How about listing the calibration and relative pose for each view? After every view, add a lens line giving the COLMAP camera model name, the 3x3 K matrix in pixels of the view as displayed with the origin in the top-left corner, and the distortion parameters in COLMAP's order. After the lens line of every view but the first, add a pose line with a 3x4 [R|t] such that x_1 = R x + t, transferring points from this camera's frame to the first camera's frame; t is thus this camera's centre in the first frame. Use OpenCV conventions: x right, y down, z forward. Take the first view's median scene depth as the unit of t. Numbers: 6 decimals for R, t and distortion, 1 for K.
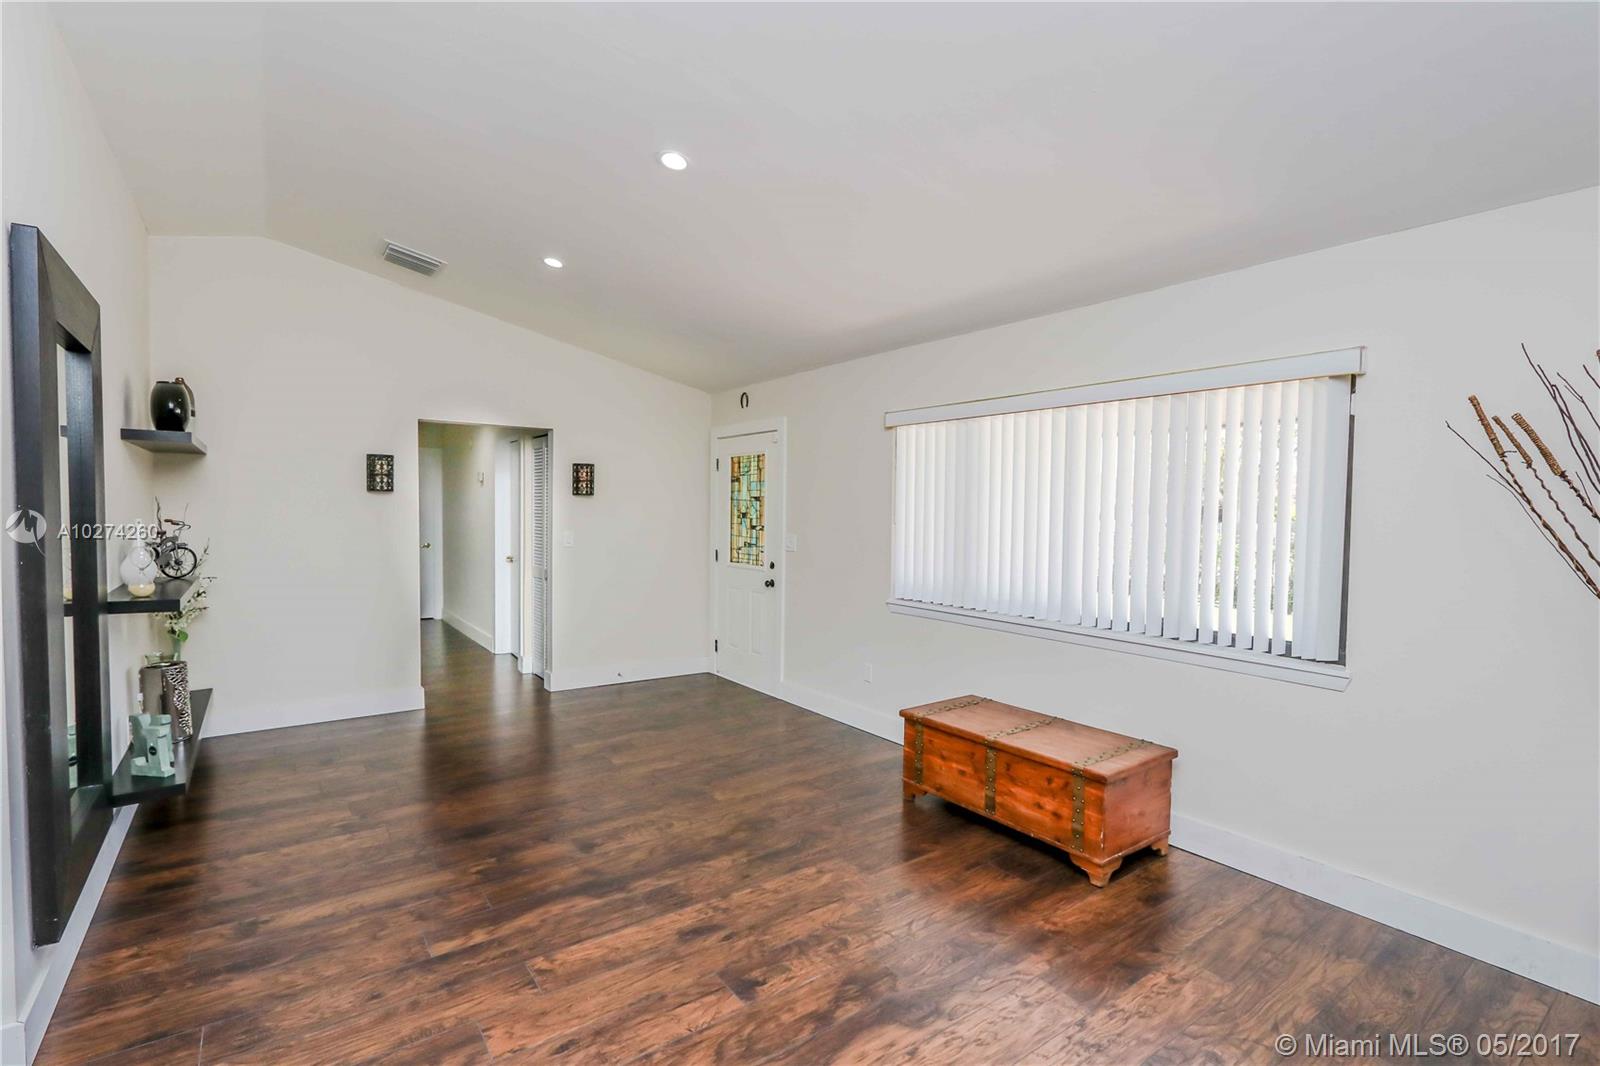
lens RADIAL K [[740.5, 0, 787.5], [0, 740.5, 541.7], [0, 0, 1]] dist [-0.015569, 0.000664]
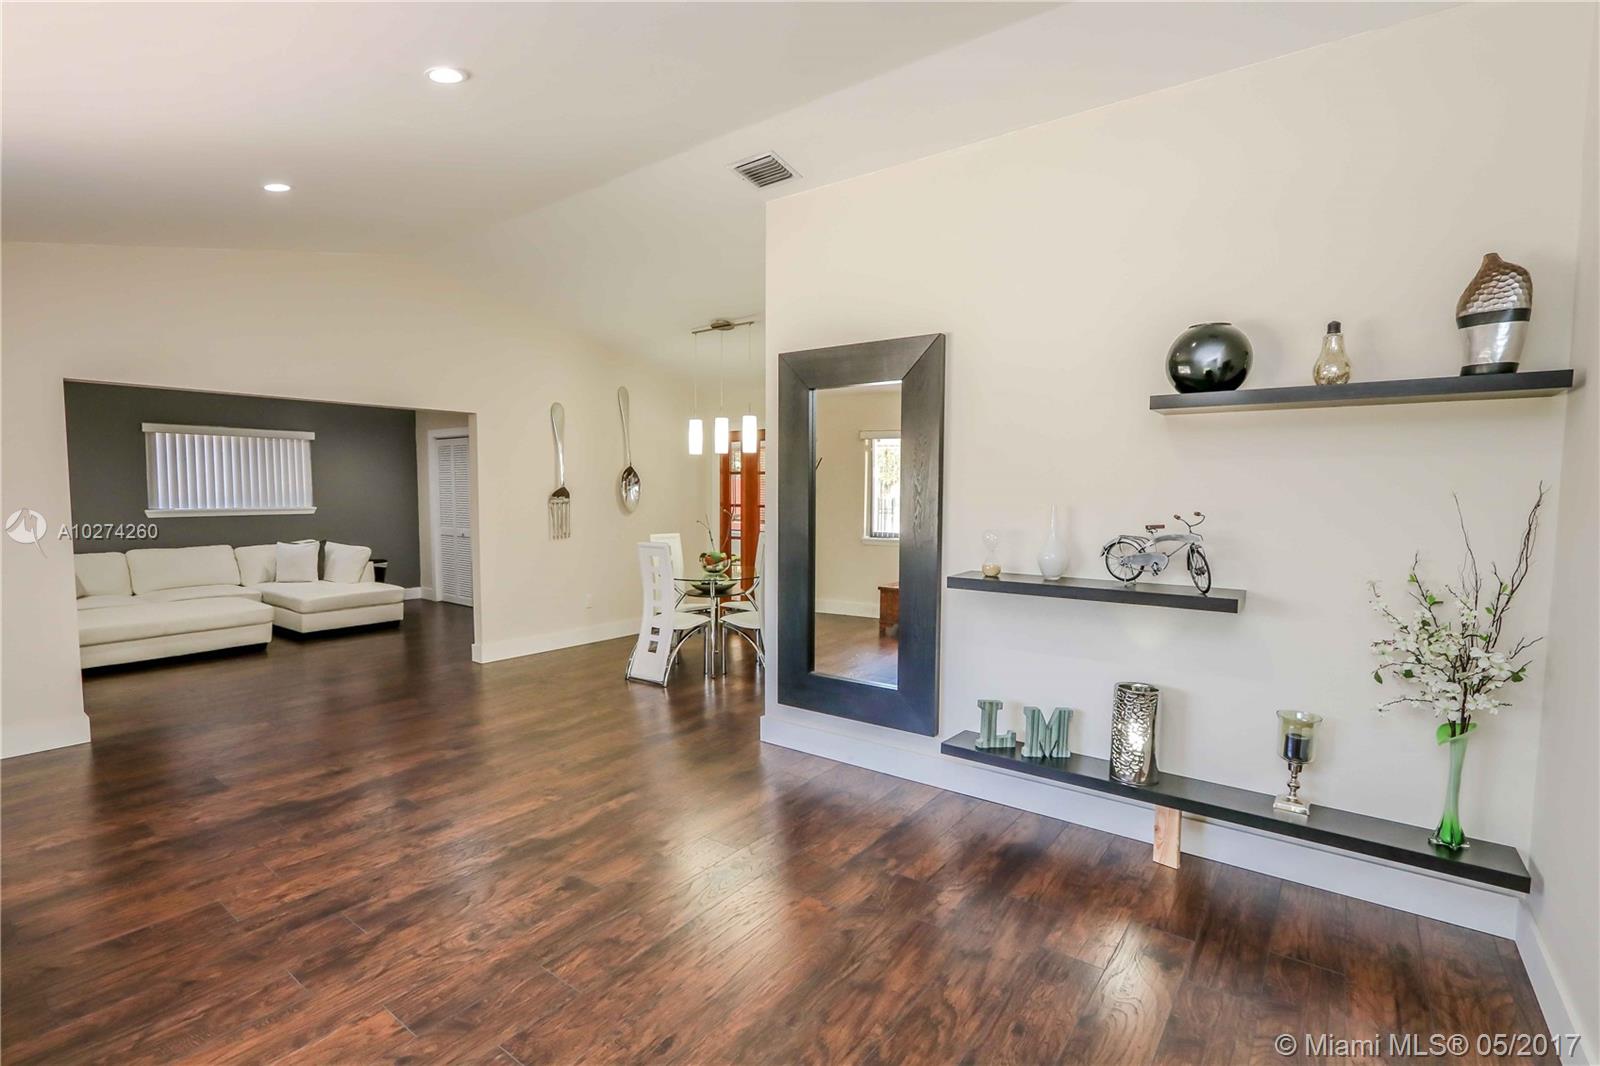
lens RADIAL K [[740.5, 0, 787.5], [0, 740.5, 541.7], [0, 0, 1]] dist [-0.015569, 0.000664]
pose [[-0.953472, 0.001935, -0.301474, -0.268952], [-0.031691, 0.993796, 0.106608, -0.084318], [0.299810, 0.111202, -0.947496, 1.966374]]
